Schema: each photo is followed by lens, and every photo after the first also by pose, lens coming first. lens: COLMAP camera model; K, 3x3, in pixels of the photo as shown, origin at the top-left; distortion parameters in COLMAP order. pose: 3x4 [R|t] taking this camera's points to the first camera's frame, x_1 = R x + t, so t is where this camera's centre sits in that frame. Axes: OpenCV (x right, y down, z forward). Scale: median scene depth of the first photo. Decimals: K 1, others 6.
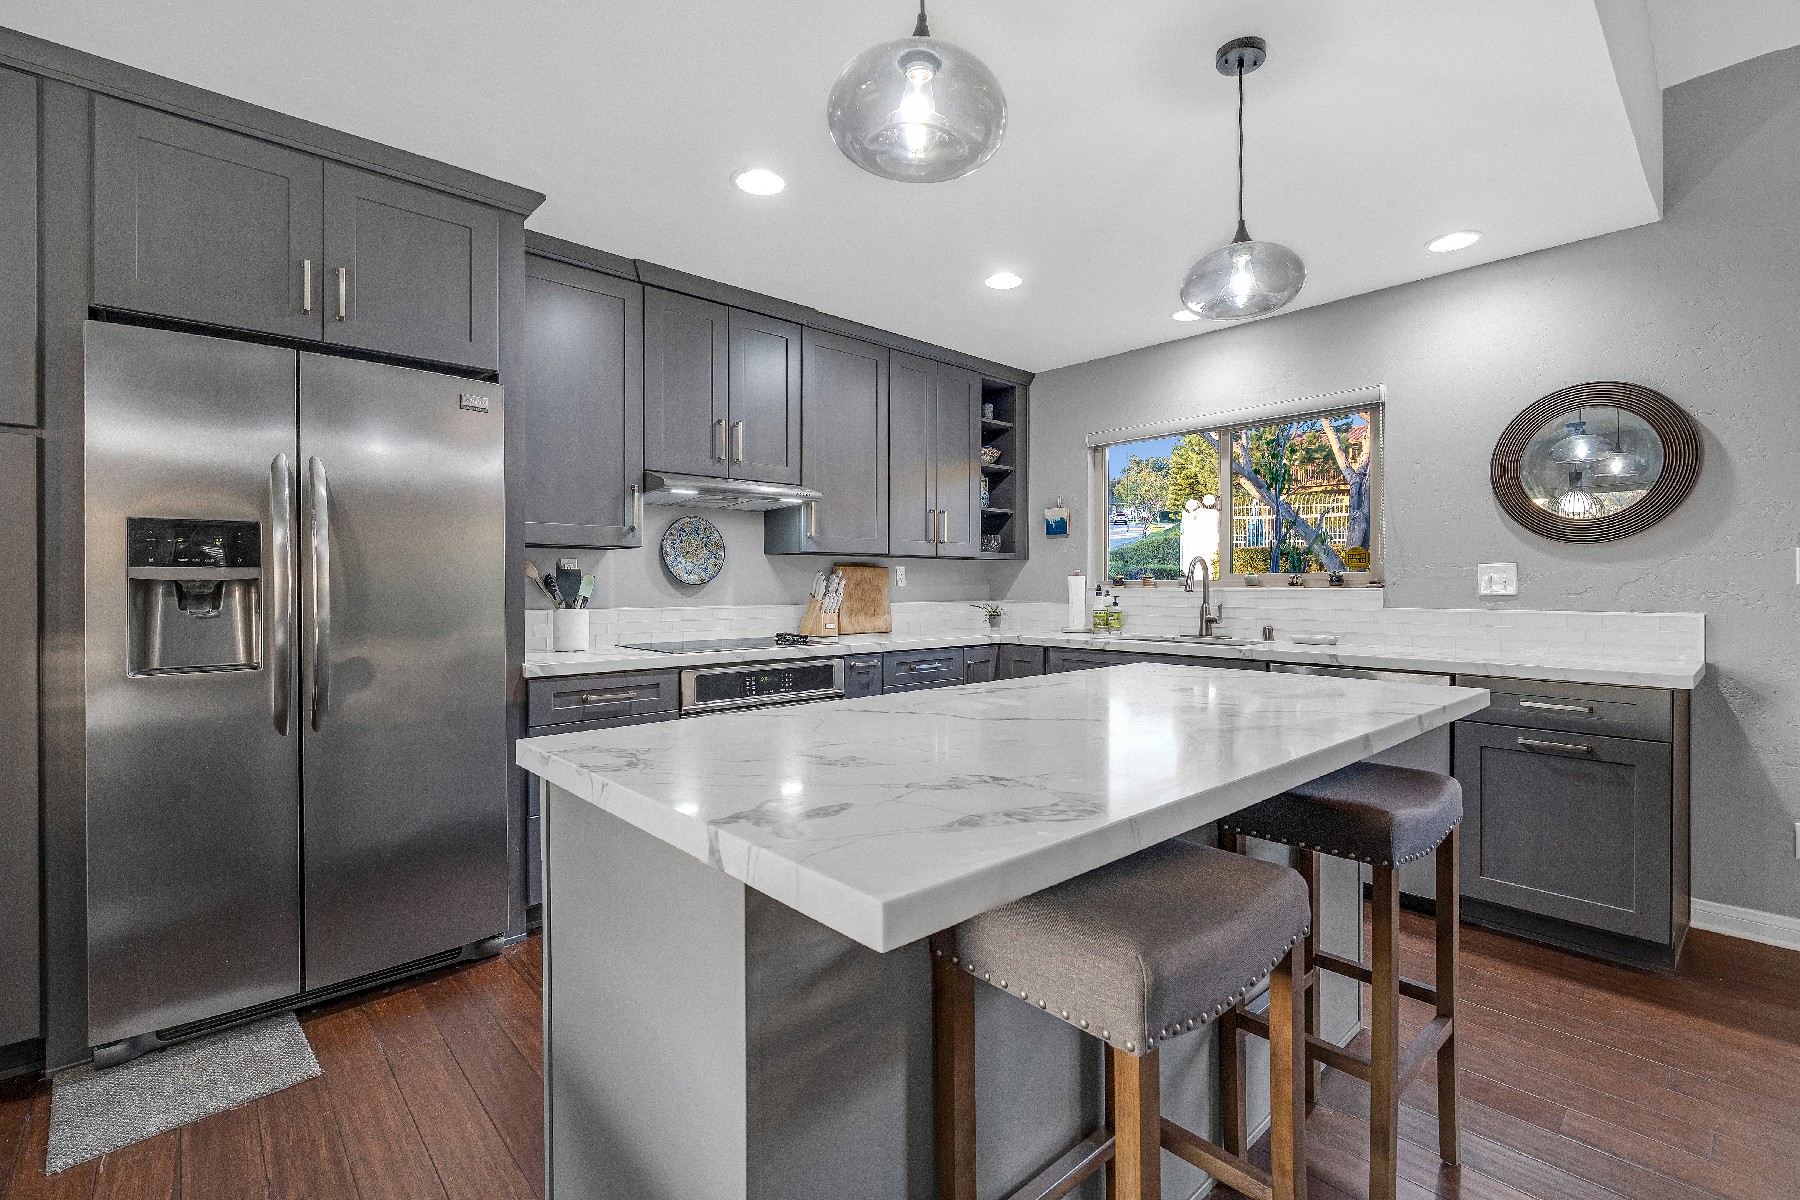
lens RADIAL K [[799.3, 0, 895.9], [0, 799.3, 594.6], [0, 0, 1]] dist [-0.005460, -0.000403]
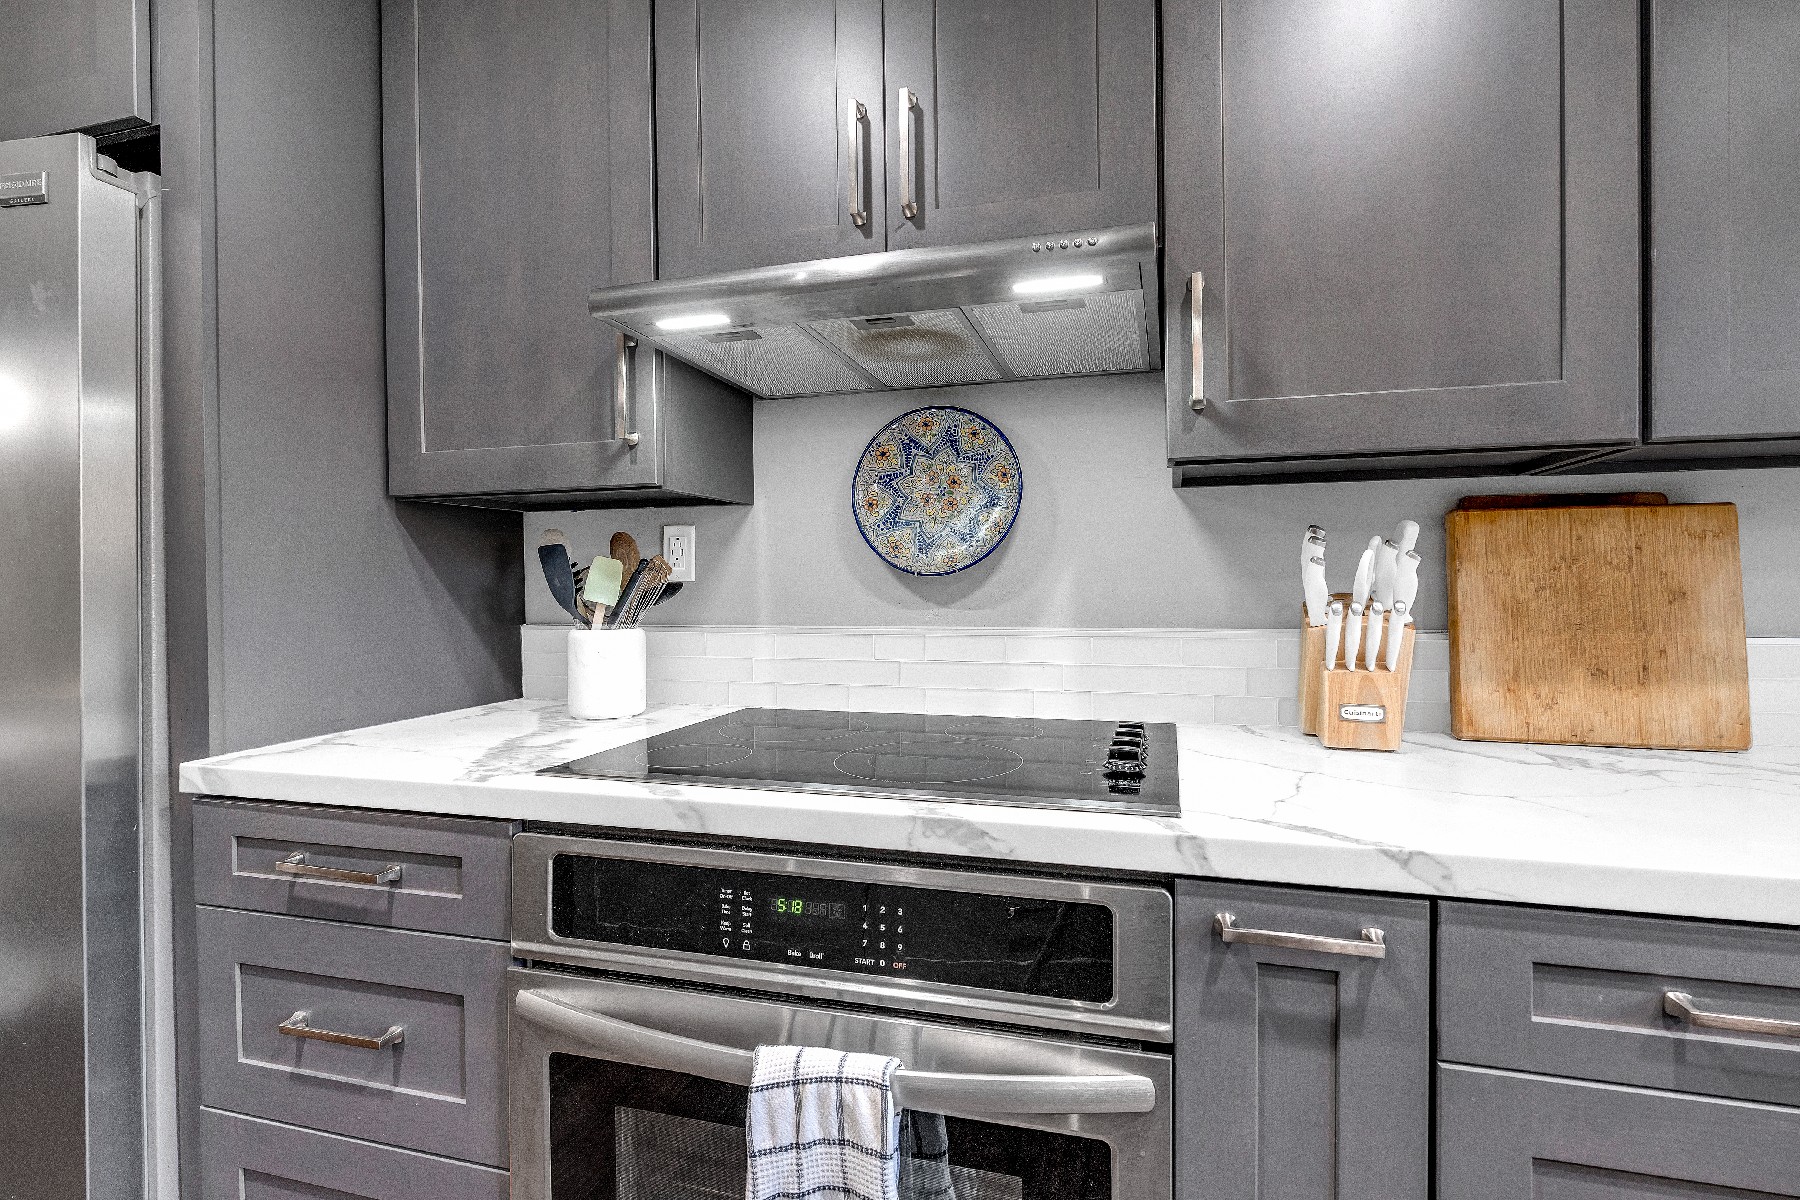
lens RADIAL K [[799.3, 0, 899.0], [0, 799.3, 589.1], [0, 0, 1]] dist [-0.005460, -0.000403]
pose [[0.518828, 0.007102, -0.854849, 0.087577], [-0.000255, 0.999967, 0.008153, -0.009488], [0.854879, -0.004012, 0.518813, 0.789460]]
